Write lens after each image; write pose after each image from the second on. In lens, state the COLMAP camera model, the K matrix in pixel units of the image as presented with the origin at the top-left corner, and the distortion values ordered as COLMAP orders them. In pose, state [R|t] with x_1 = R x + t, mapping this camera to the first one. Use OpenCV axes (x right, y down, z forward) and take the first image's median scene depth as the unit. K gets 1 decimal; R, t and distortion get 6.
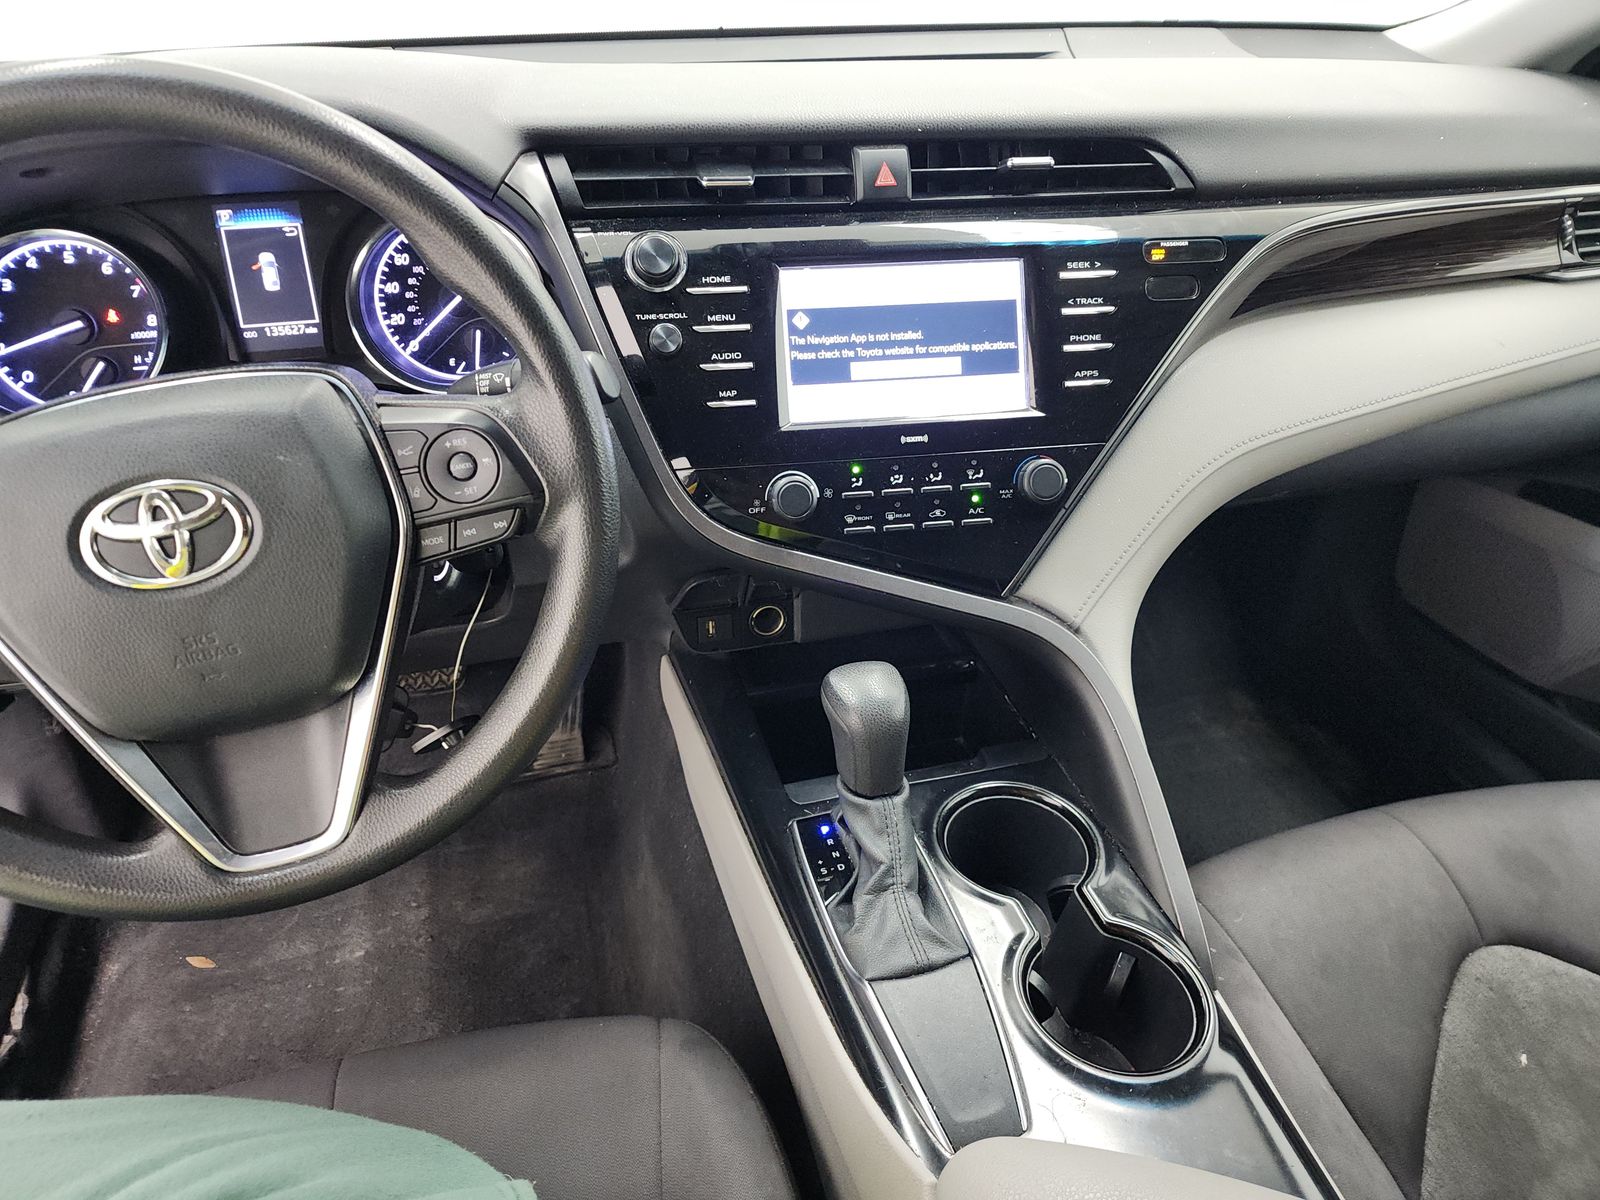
lens RADIAL K [[1082.8, 0, 801.4], [0, 1082.8, 606.1], [0, 0, 1]] dist [0.048940, -0.036980]
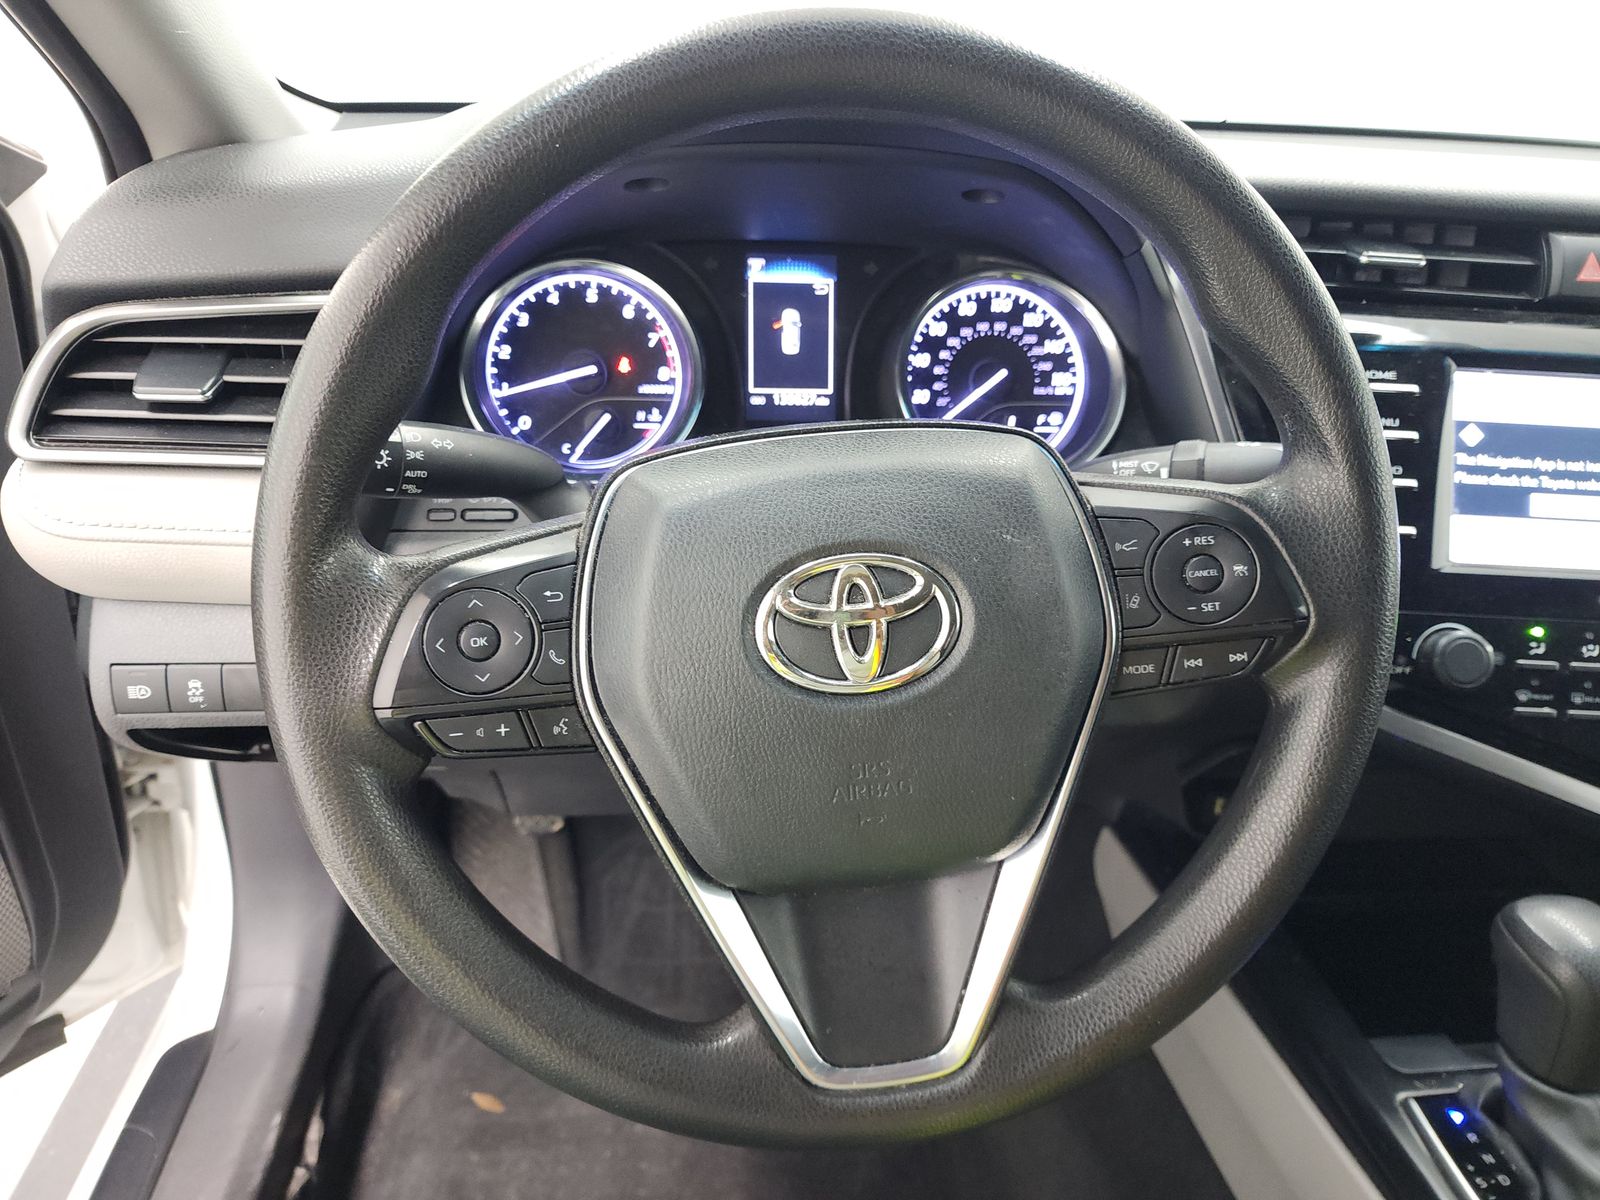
lens RADIAL K [[1082.8, 0, 797.2], [0, 1082.8, 616.1], [0, 0, 1]] dist [0.048940, -0.036980]
pose [[0.986255, 0.111119, -0.122282, -0.365357], [-0.124397, 0.986456, -0.106910, 0.009310], [0.108746, 0.120652, 0.986720, 0.185190]]
